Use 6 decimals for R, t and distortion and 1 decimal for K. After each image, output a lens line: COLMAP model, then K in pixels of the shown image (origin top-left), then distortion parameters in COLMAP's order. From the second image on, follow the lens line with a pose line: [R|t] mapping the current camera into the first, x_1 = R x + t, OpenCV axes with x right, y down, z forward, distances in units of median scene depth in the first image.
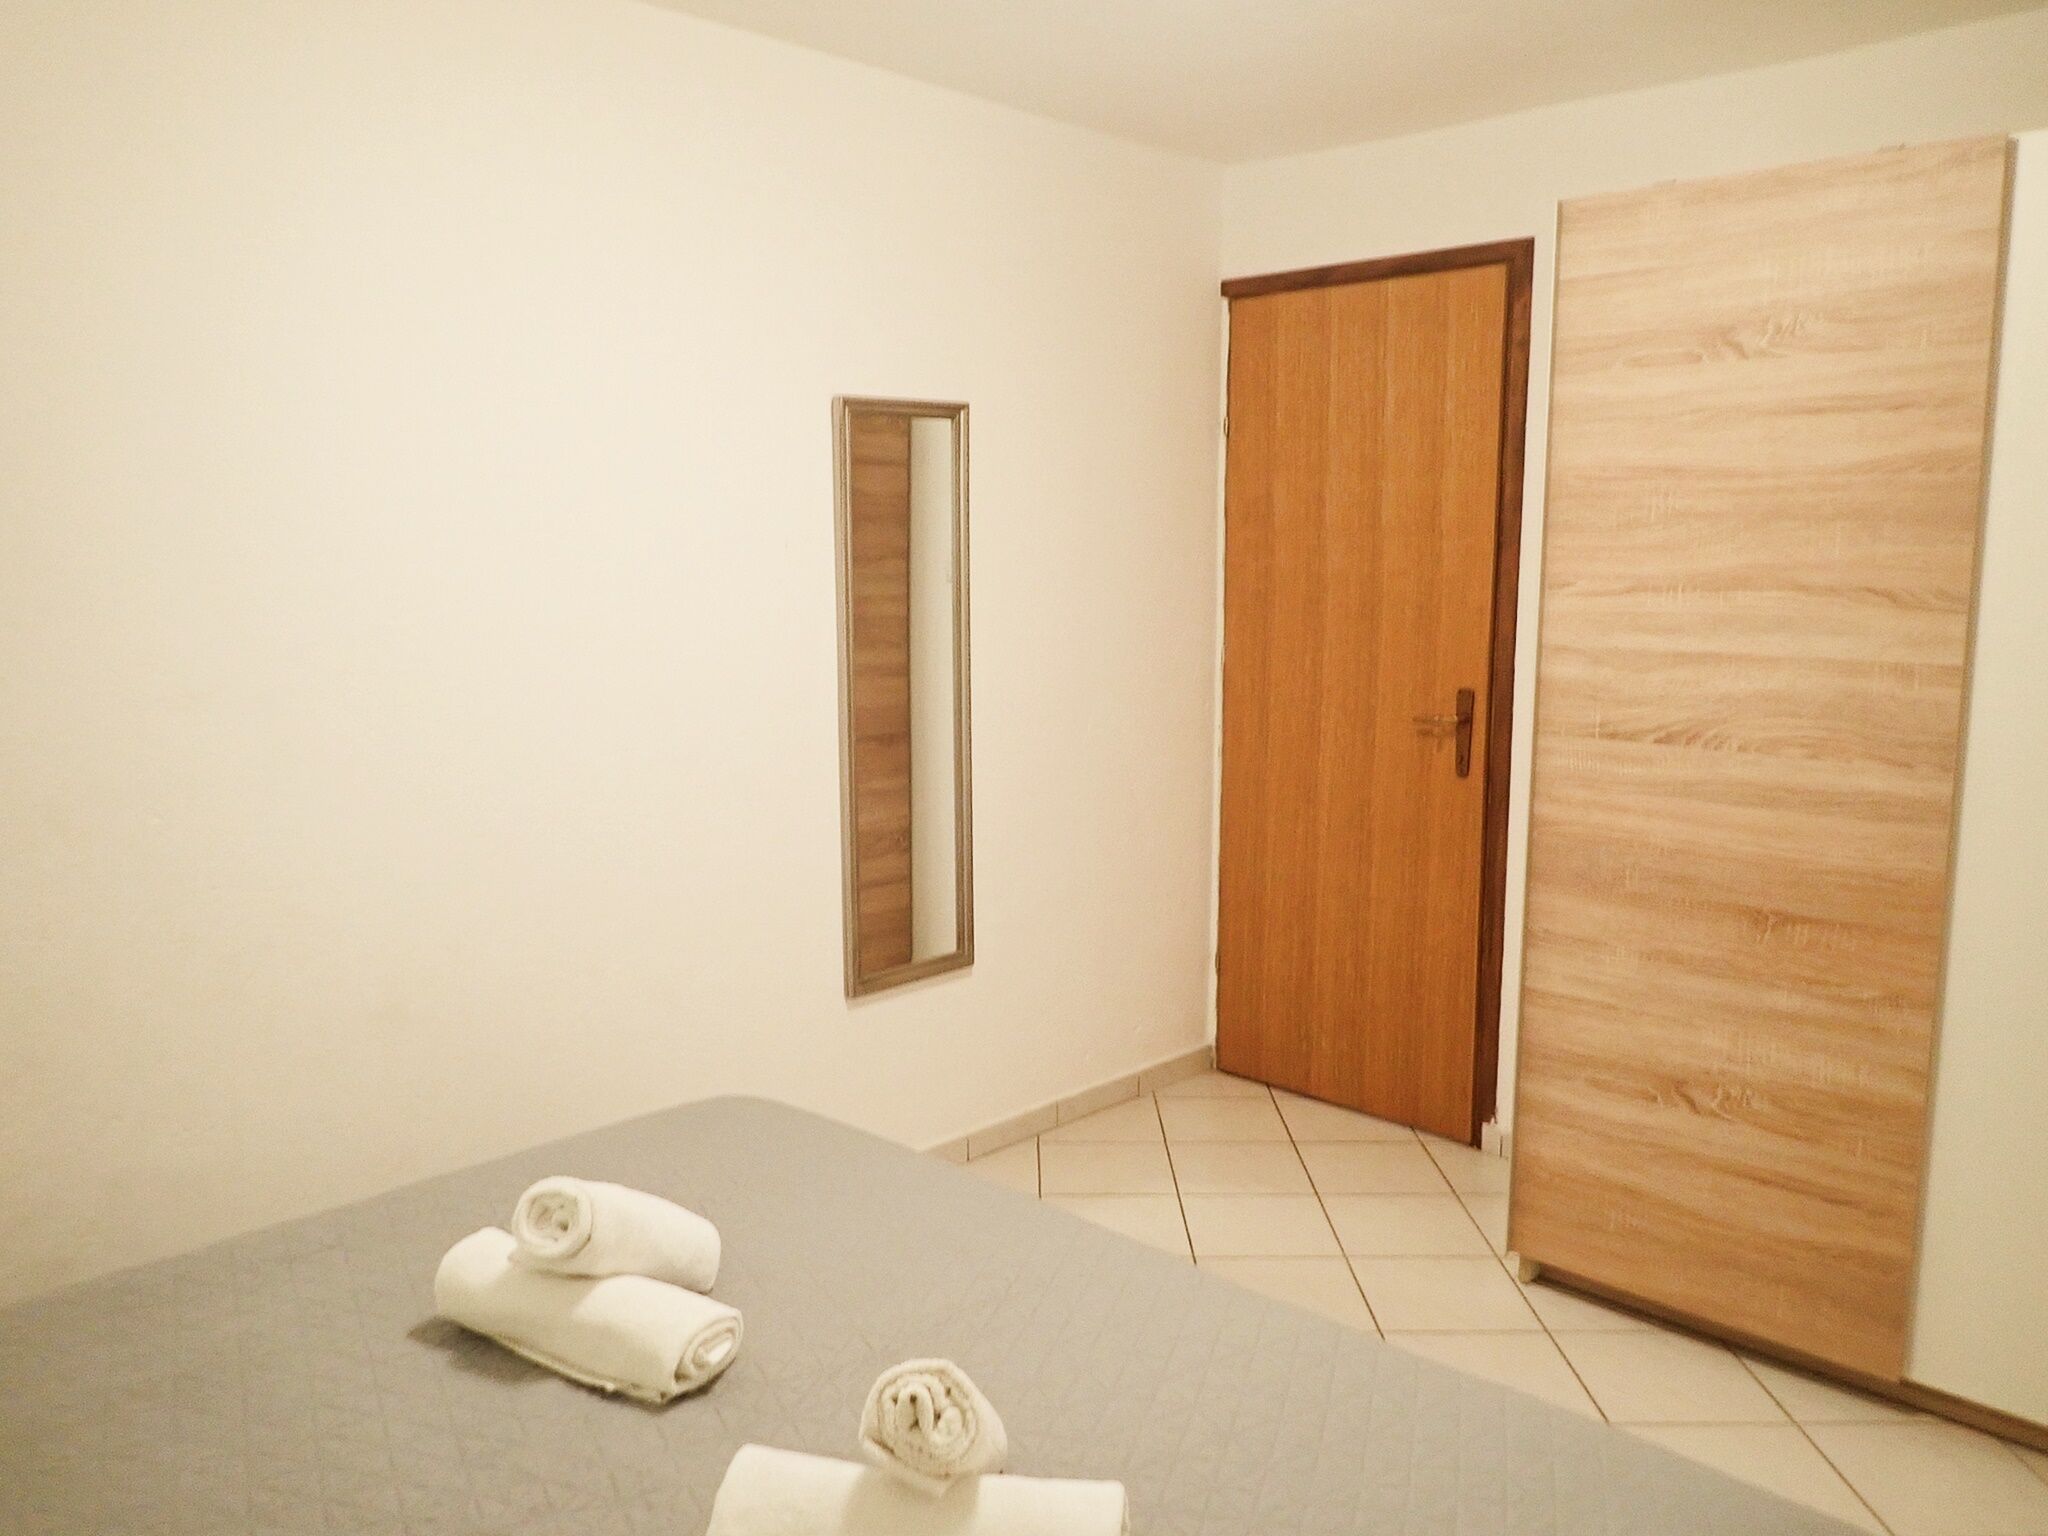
lens RADIAL K [[1533.0, 0, 1022.5], [0, 1533.0, 763.2], [0, 0, 1]] dist [-0.007127, 0.001938]
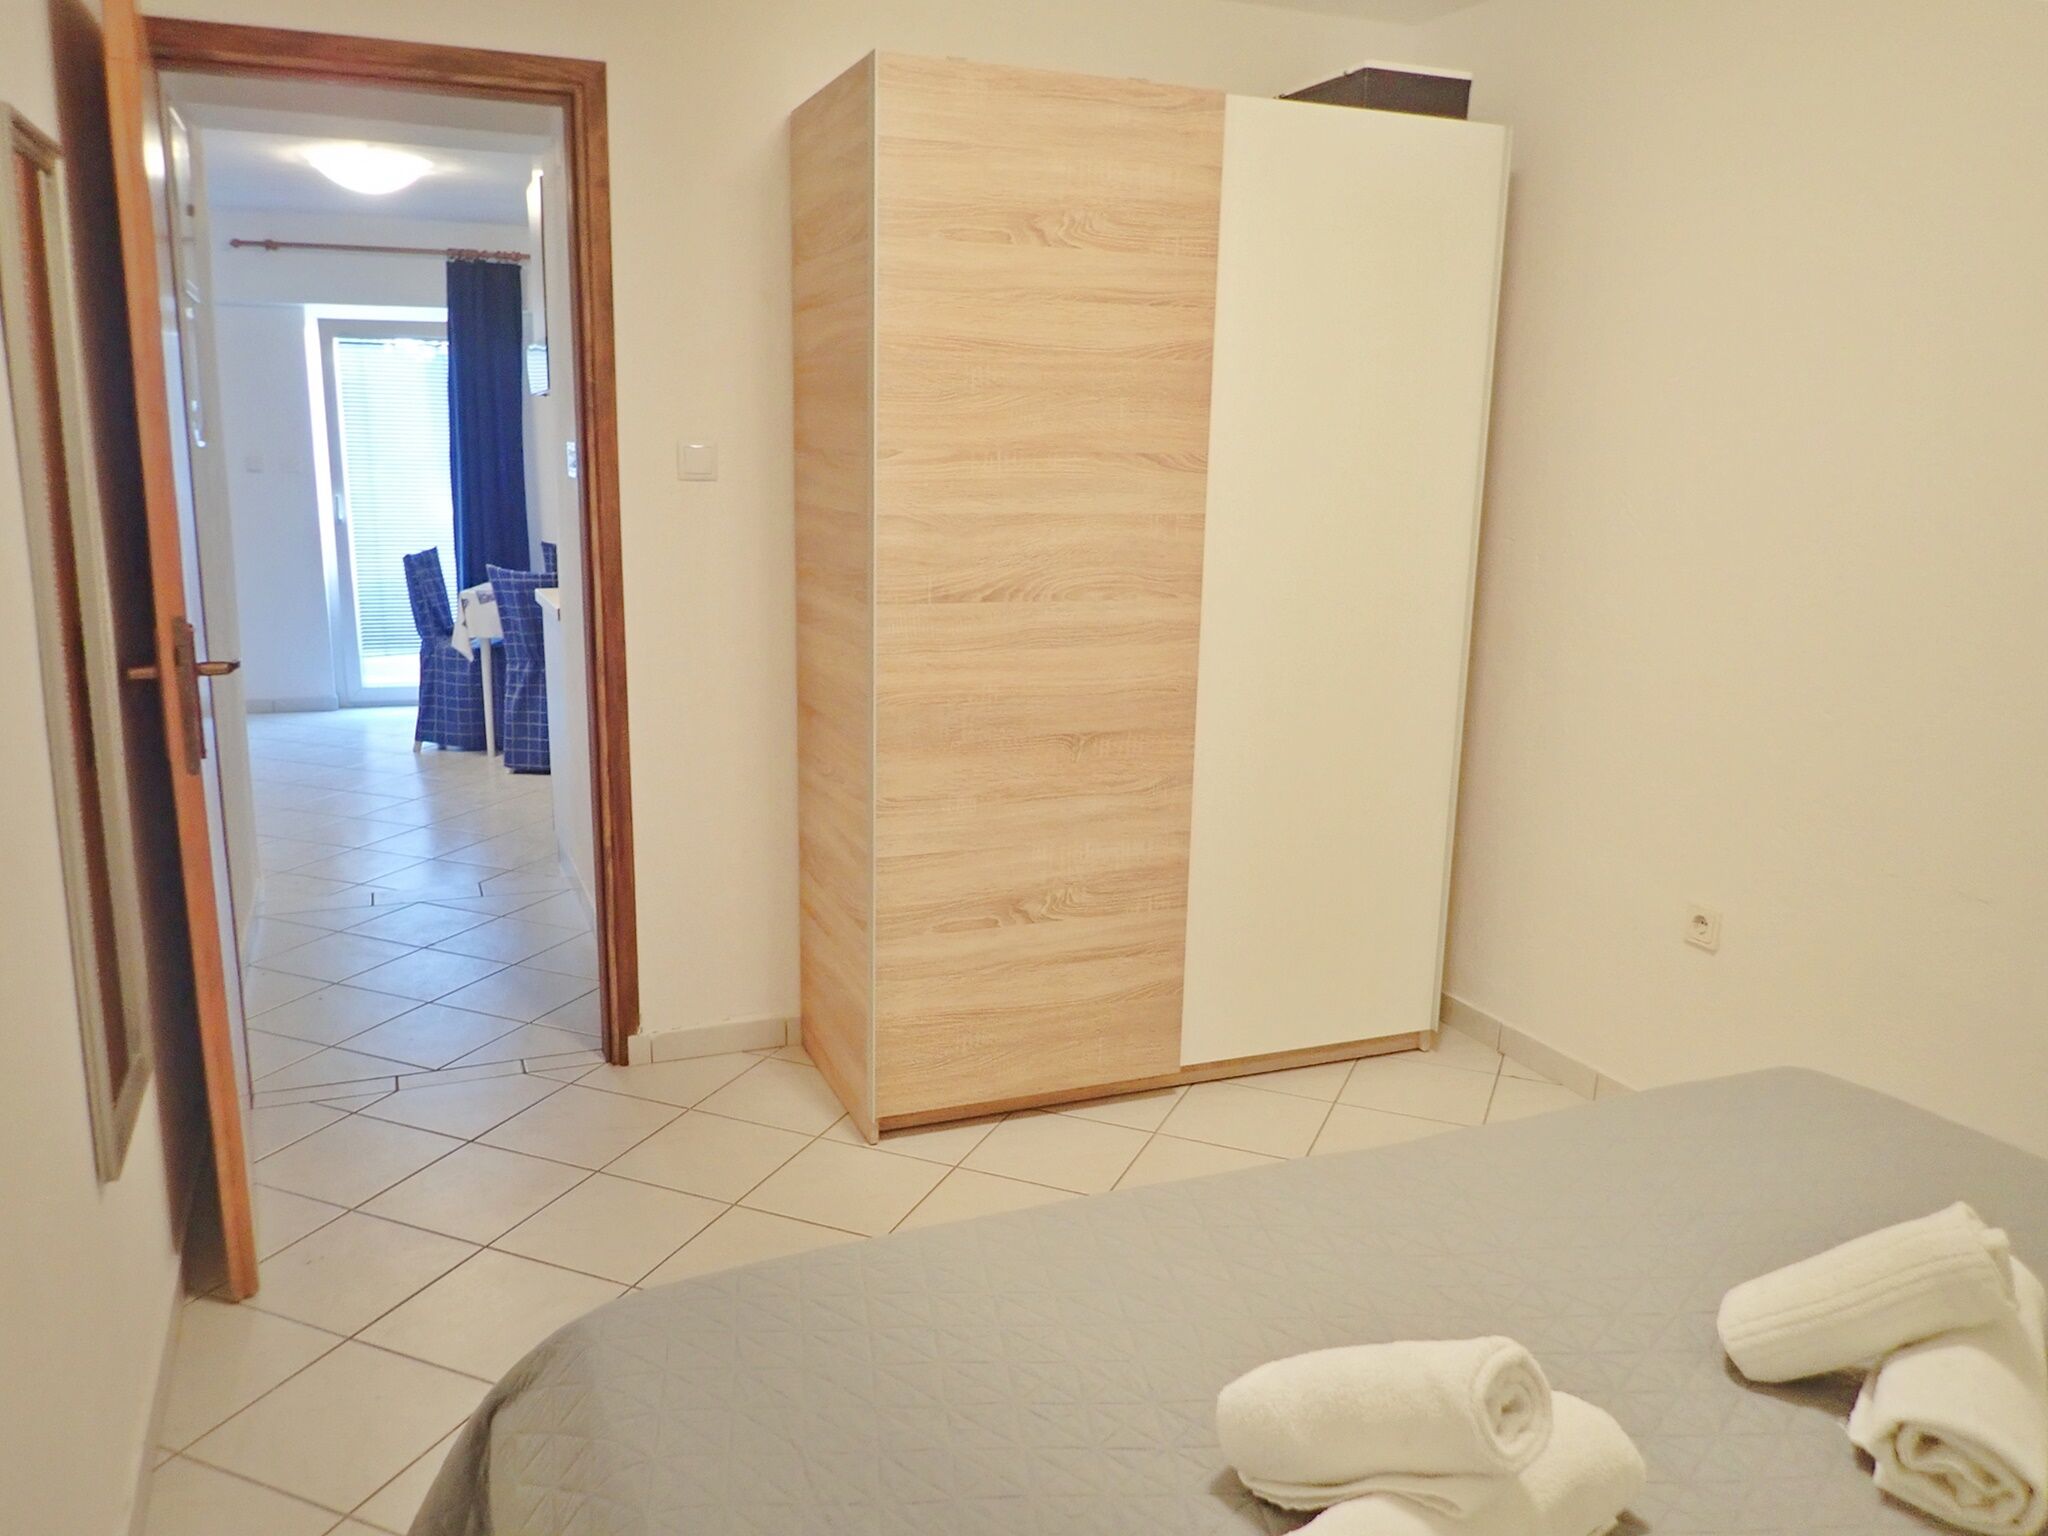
lens RADIAL K [[1533.0, 0, 1022.5], [0, 1533.0, 763.2], [0, 0, 1]] dist [-0.007127, 0.001938]
pose [[0.411633, -0.189870, 0.891351, -0.580000], [0.113432, 0.981125, 0.156609, -0.069639], [-0.904263, 0.036642, 0.425401, 0.540693]]
